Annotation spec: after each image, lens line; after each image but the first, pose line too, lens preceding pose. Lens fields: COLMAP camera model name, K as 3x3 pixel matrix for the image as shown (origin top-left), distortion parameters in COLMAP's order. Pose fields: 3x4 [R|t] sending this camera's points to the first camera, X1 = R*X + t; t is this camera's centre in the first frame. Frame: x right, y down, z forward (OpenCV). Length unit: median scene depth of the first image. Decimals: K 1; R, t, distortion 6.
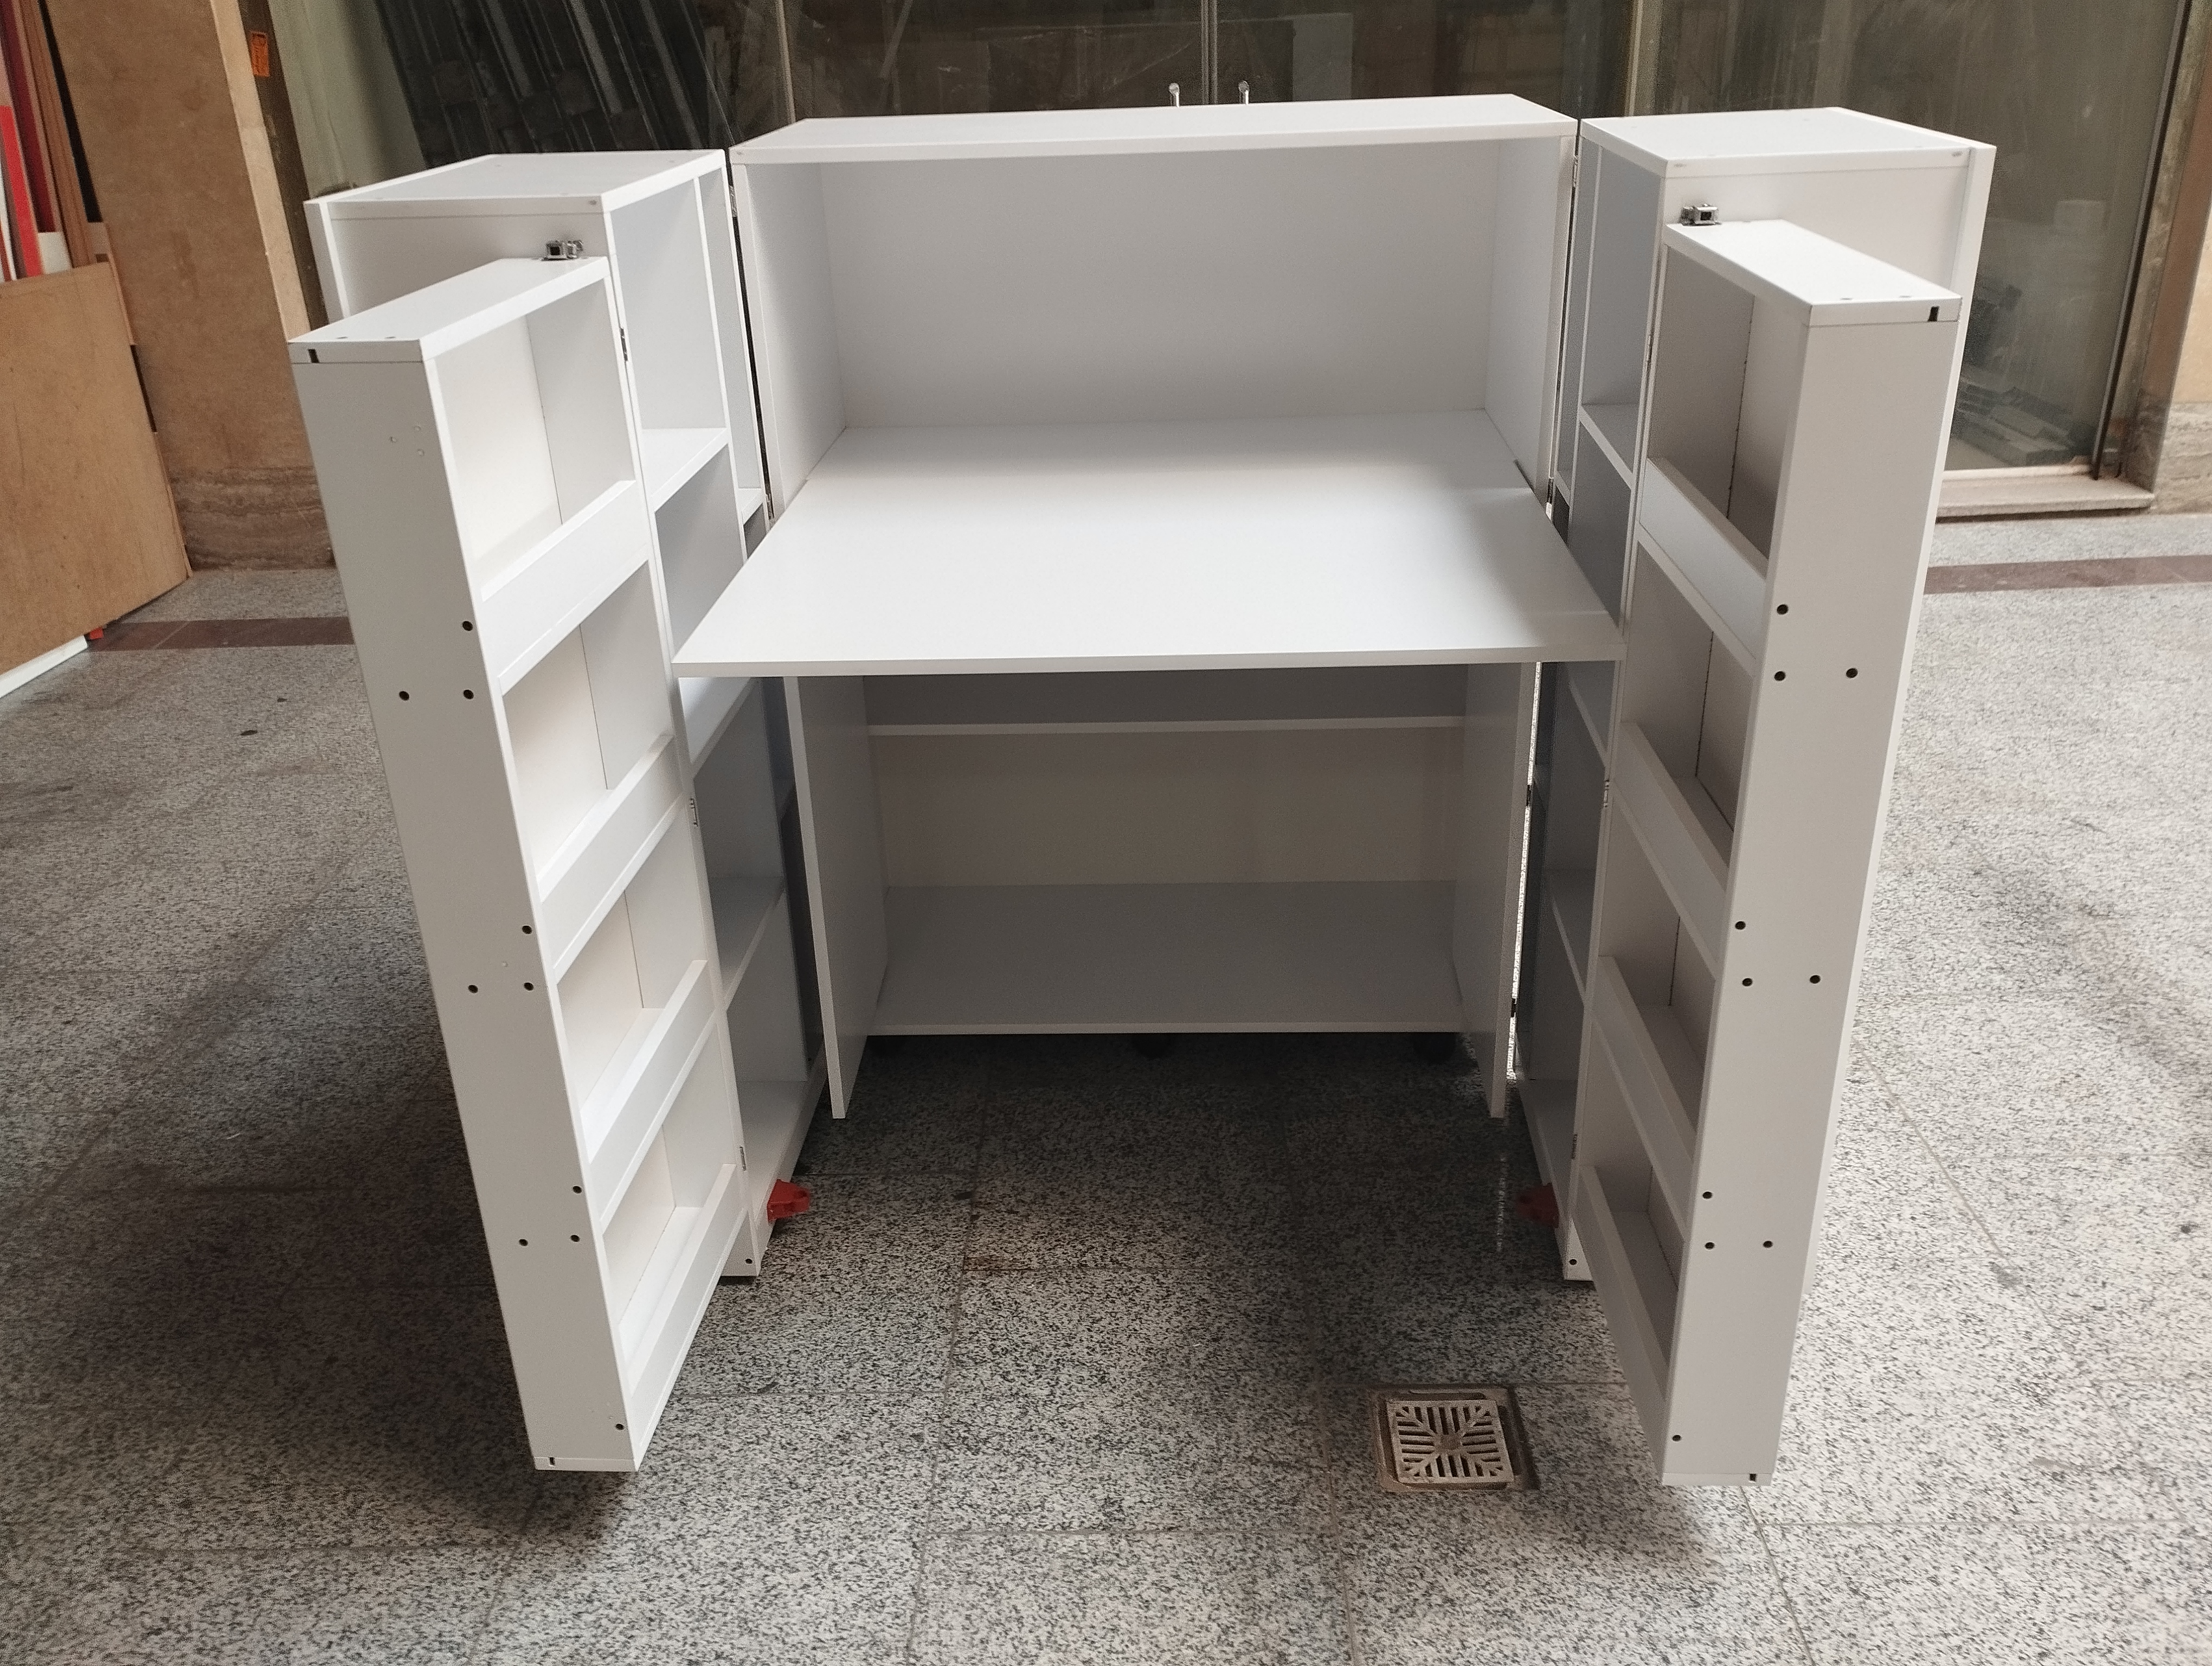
lens RADIAL K [[1818.1, 0, 1090.4], [0, 1818.1, 835.3], [0, 0, 1]] dist [0.094818, -0.112932]
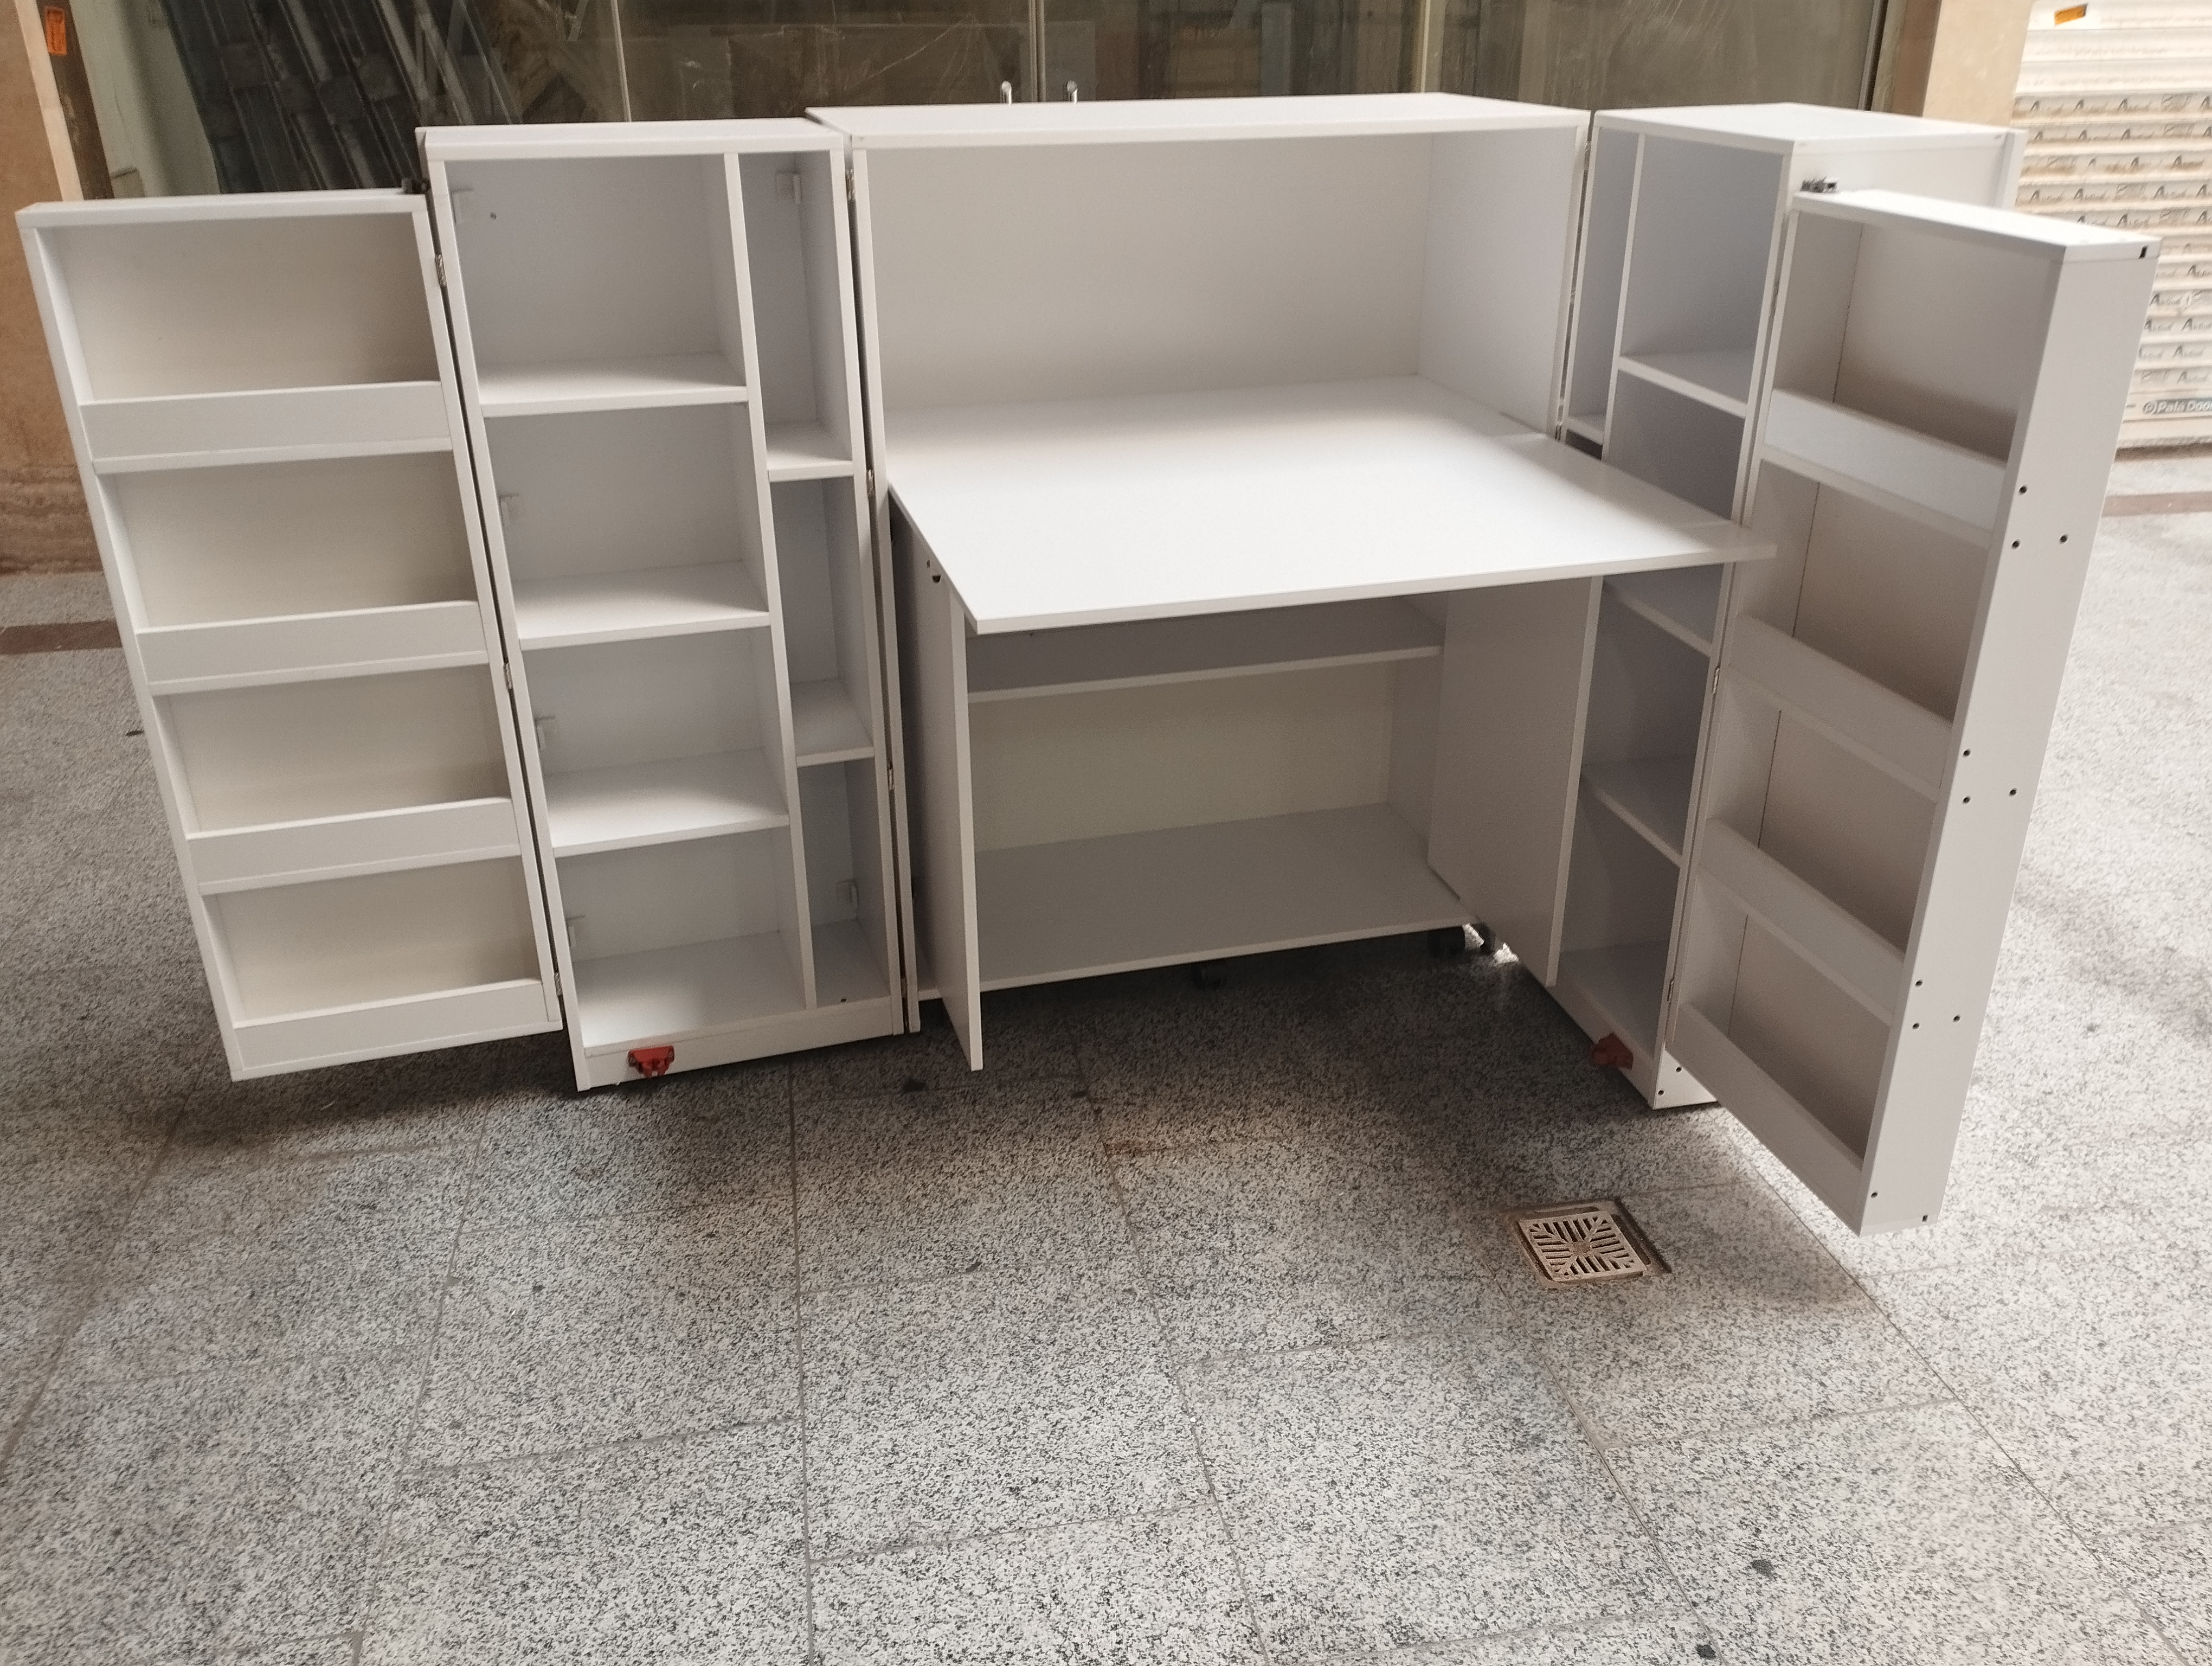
lens RADIAL K [[1818.1, 0, 1090.7], [0, 1818.1, 828.7], [0, 0, 1]] dist [0.094818, -0.112932]
pose [[0.980286, -0.056947, 0.189197, -0.290923], [0.058121, 0.998309, -0.000654, 0.045354], [-0.188840, 0.011637, 0.981939, -0.077948]]
